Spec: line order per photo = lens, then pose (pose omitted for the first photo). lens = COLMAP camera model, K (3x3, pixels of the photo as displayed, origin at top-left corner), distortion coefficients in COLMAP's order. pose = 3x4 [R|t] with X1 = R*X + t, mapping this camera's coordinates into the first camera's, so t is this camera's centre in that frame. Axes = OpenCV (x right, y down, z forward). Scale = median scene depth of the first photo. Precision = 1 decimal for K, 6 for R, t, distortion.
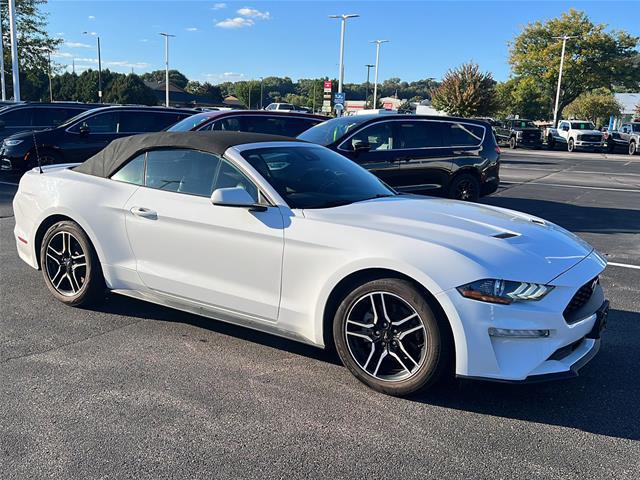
lens RADIAL K [[611.0, 0, 324.9], [0, 611.0, 240.4], [0, 0, 1]] dist [0.033971, 0.000000]
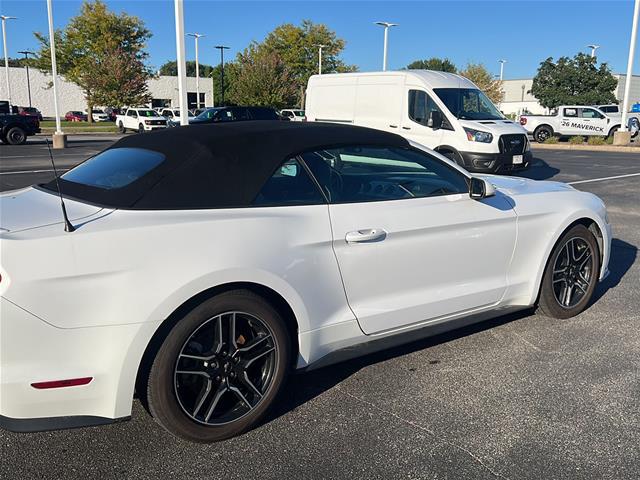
lens RADIAL K [[611.0, 0, 315.1], [0, 611.0, 239.3], [0, 0, 1]] dist [0.033971, 0.000000]
pose [[0.366115, -0.217910, 0.904696, -0.936834], [0.190721, 0.969129, 0.156248, -0.159486], [-0.910816, 0.115340, 0.396373, 0.738777]]
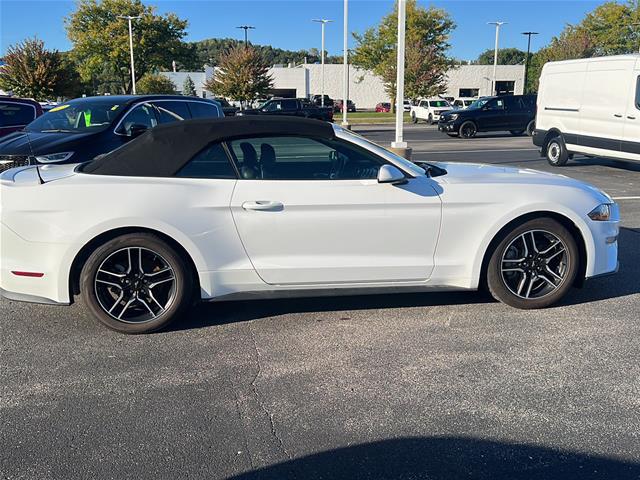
lens RADIAL K [[611.0, 0, 319.7], [0, 611.0, 239.3], [0, 0, 1]] dist [0.033971, 0.000000]
pose [[0.761322, -0.176793, 0.623805, -0.789681], [0.157570, 0.983713, 0.086489, -0.059218], [-0.628936, 0.032447, 0.776780, 0.212378]]
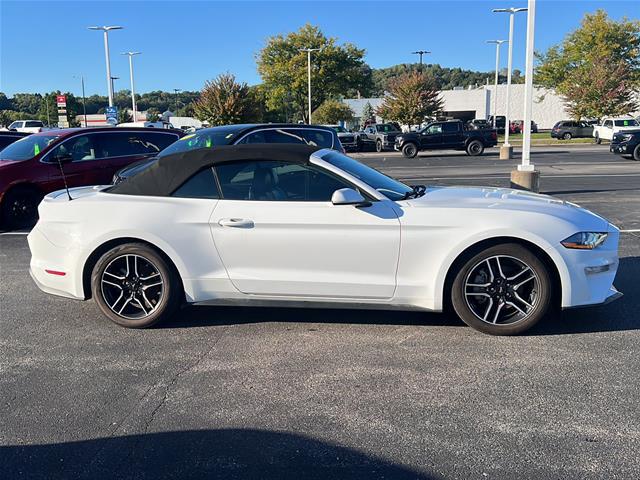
lens RADIAL K [[611.0, 0, 321.9], [0, 611.0, 237.6], [0, 0, 1]] dist [0.033971, 0.000000]
pose [[0.914951, -0.123014, 0.384359, -0.547563], [0.130962, 0.991372, 0.005537, -0.006038], [-0.381723, 0.045270, 0.923167, -0.032142]]
